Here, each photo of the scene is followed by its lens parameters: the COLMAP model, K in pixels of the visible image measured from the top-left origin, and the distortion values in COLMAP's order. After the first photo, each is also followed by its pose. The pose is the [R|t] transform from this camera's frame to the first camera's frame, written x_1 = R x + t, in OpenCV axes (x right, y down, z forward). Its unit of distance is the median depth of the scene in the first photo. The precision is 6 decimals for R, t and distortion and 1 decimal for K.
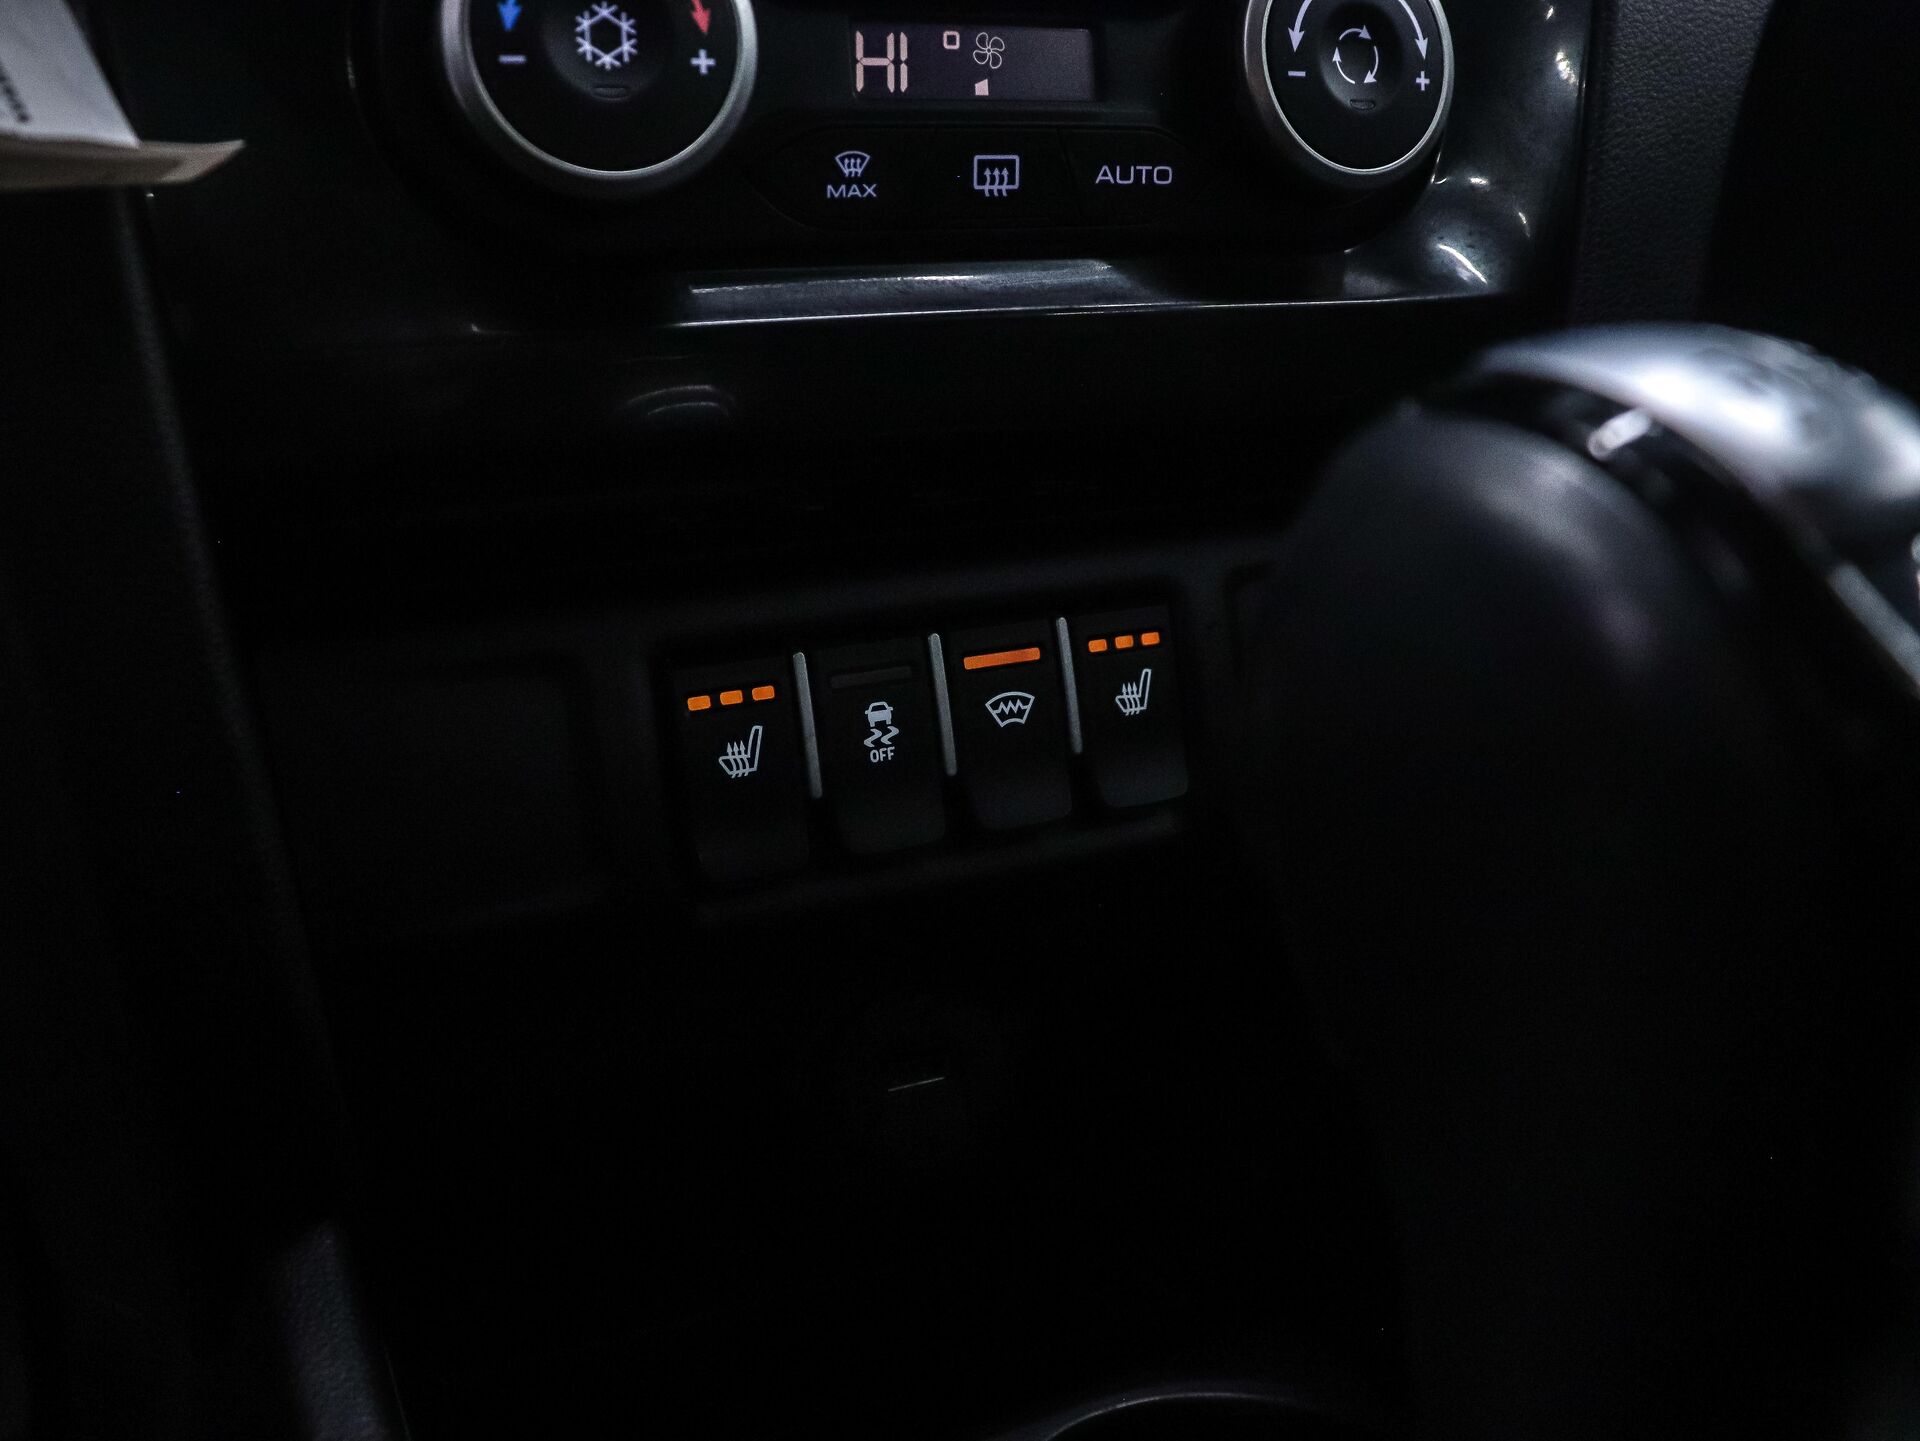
lens RADIAL K [[1729.2, 0, 960.0], [0, 1729.2, 720.5], [0, 0, 1]] dist [-0.175638, 0.122405]
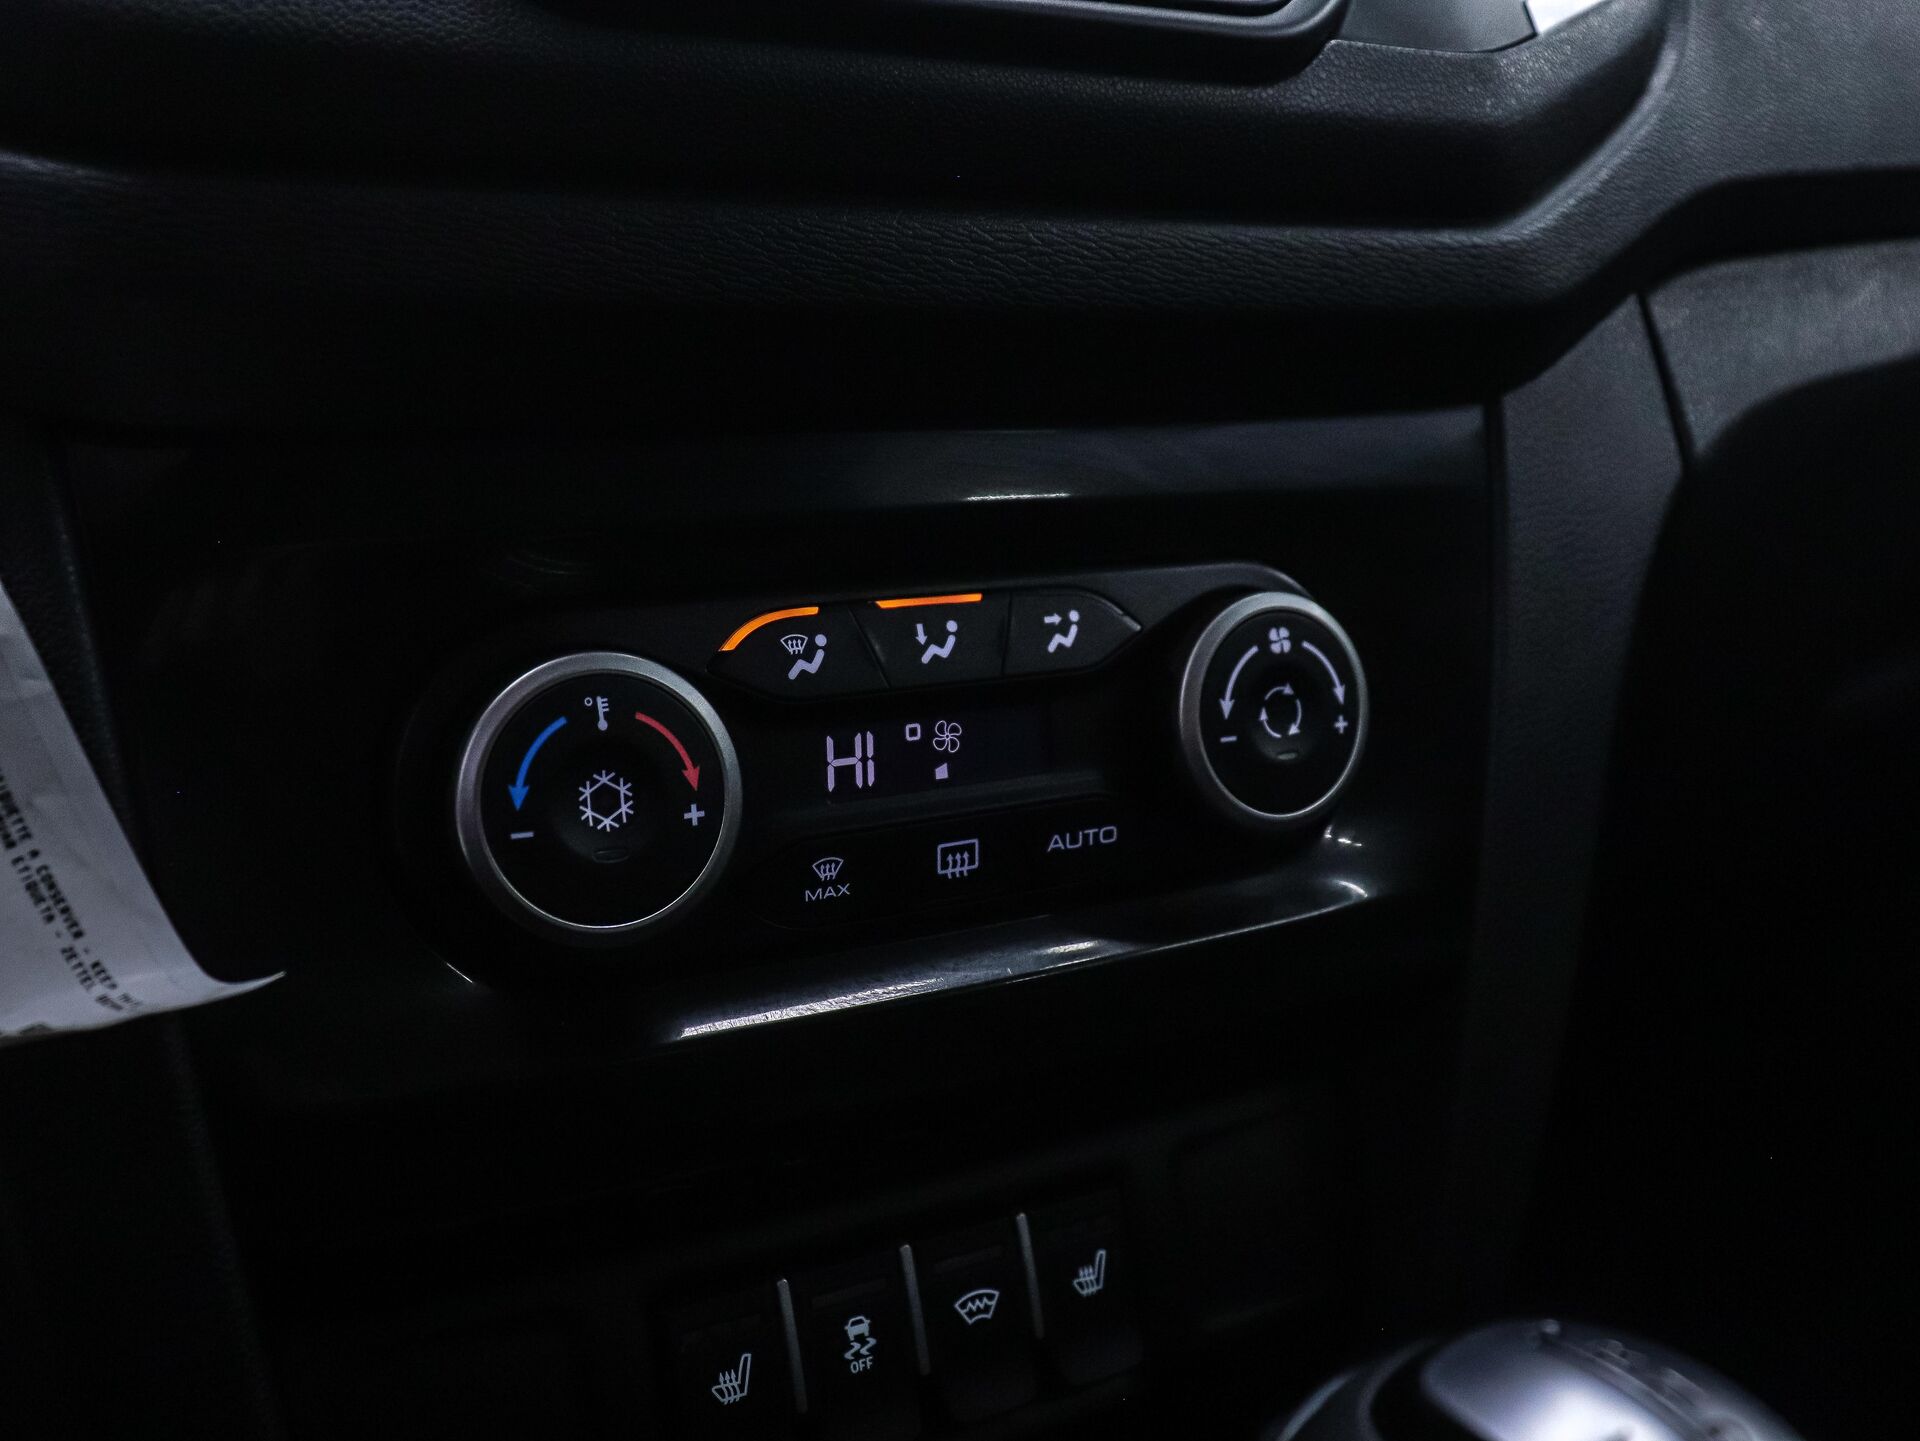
lens RADIAL K [[1729.2, 0, 960.0], [0, 1729.2, 720.5], [0, 0, 1]] dist [-0.175638, 0.122405]
pose [[0.998147, -0.023287, 0.056218, -0.037076], [0.030369, 0.991231, -0.128606, -0.265051], [-0.052730, 0.130075, 0.990101, -0.103133]]
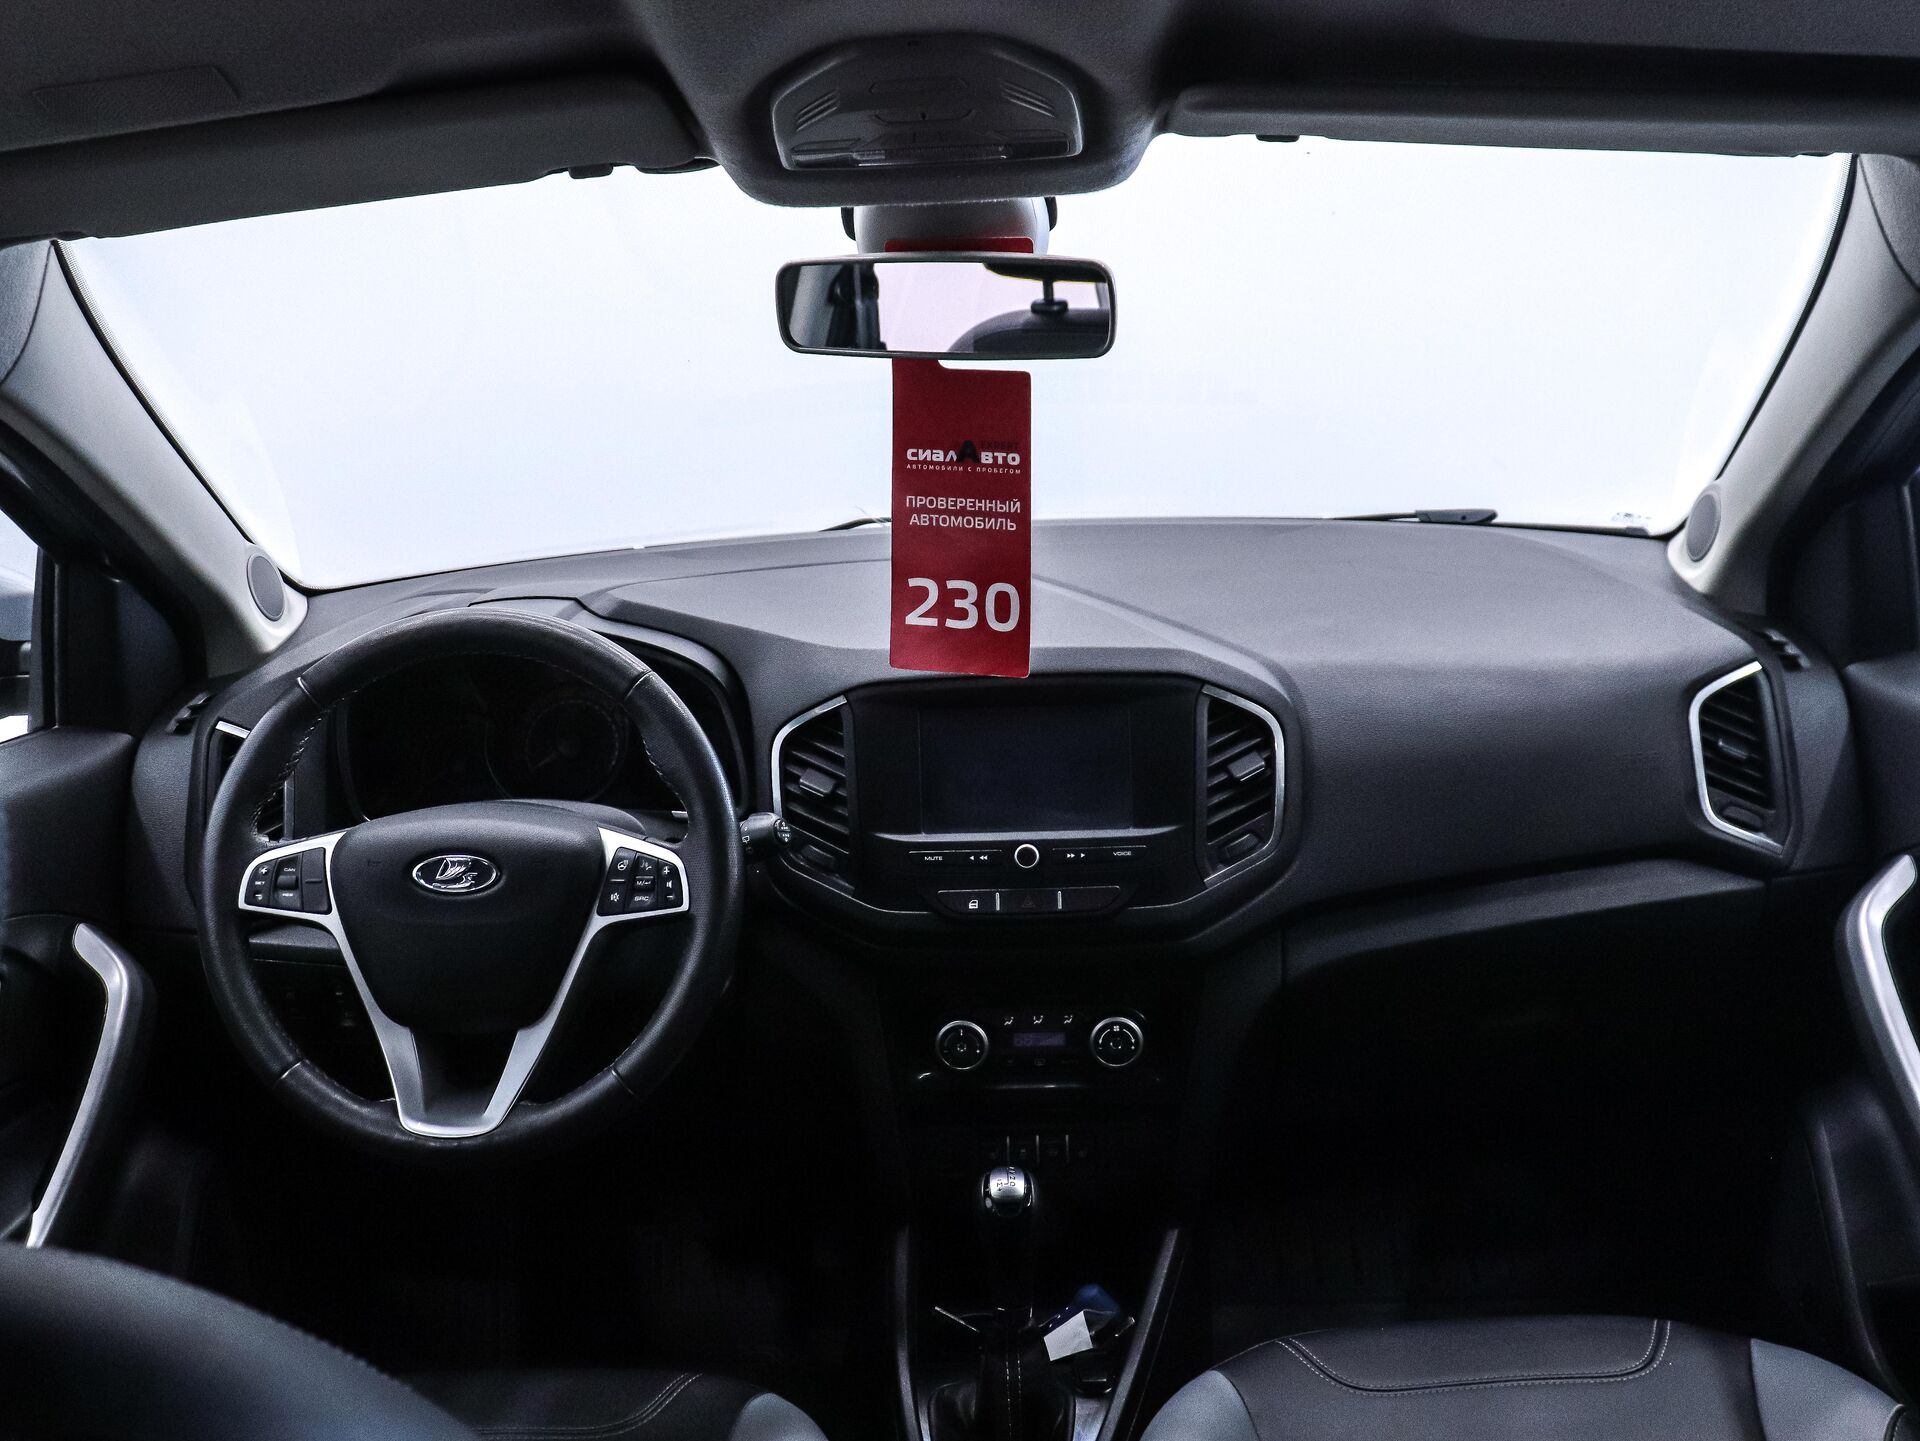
lens RADIAL K [[1729.2, 0, 960.0], [0, 1729.2, 720.5], [0, 0, 1]] dist [-0.175638, 0.122405]
pose [[0.872668, 0.100330, -0.477895, 2.235054], [-0.103389, 0.994440, 0.019979, -1.449906], [0.477243, 0.031974, 0.878190, -3.811921]]
